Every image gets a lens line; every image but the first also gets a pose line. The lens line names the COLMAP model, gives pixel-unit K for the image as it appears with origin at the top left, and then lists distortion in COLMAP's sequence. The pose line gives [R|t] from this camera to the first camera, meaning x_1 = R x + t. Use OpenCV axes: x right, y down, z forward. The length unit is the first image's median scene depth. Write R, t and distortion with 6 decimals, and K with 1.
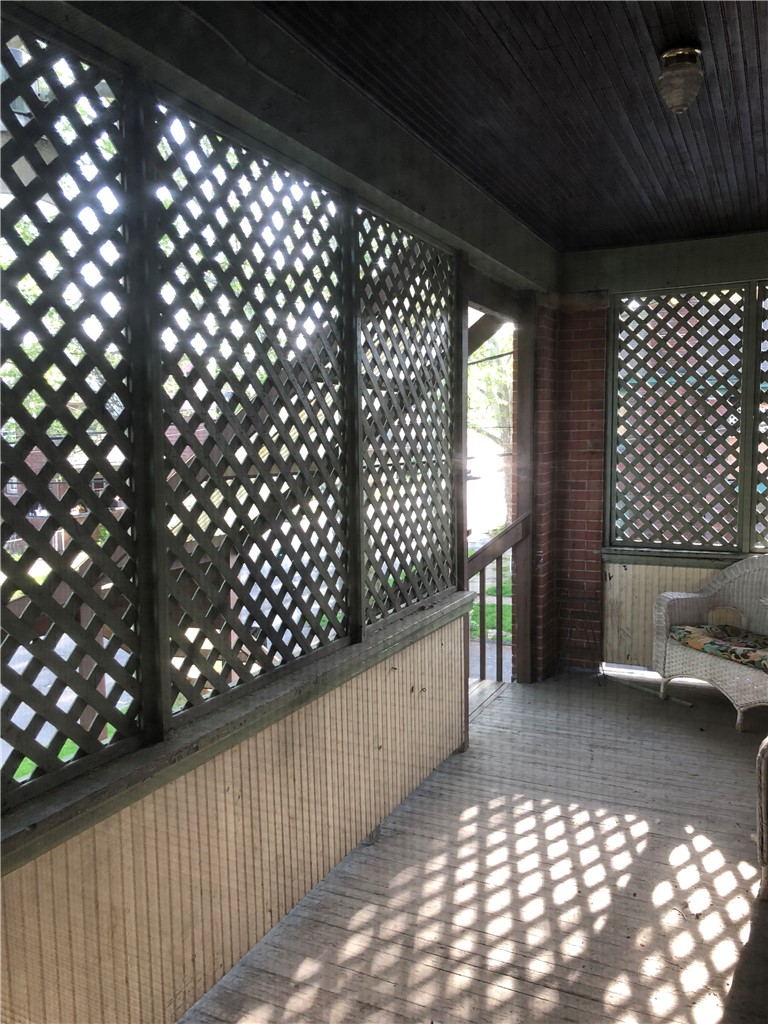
lens RADIAL K [[842.2, 0, 382.2], [0, 842.2, 505.6], [0, 0, 1]] dist [0.004564, 0.001632]
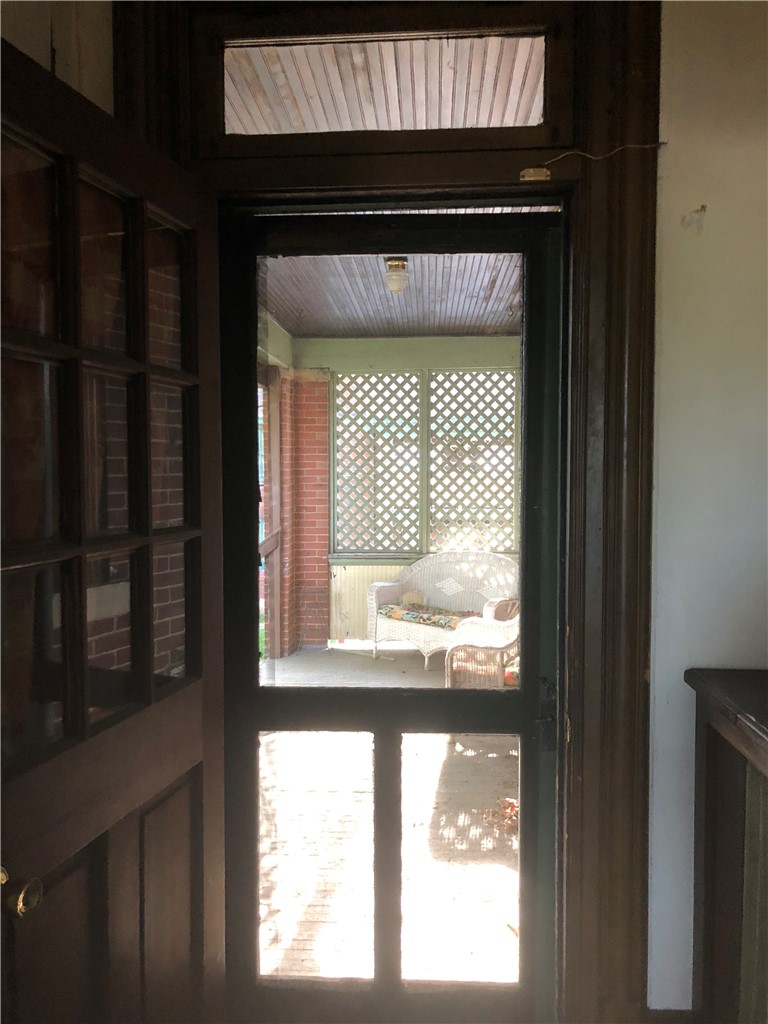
lens RADIAL K [[842.2, 0, 383.5], [0, 842.2, 513.0], [0, 0, 1]] dist [0.004564, 0.001632]
pose [[0.925330, -0.017601, 0.378754, -0.177799], [0.028234, 0.999347, -0.022538, 0.016850], [-0.378110, 0.031549, 0.925223, -0.309428]]
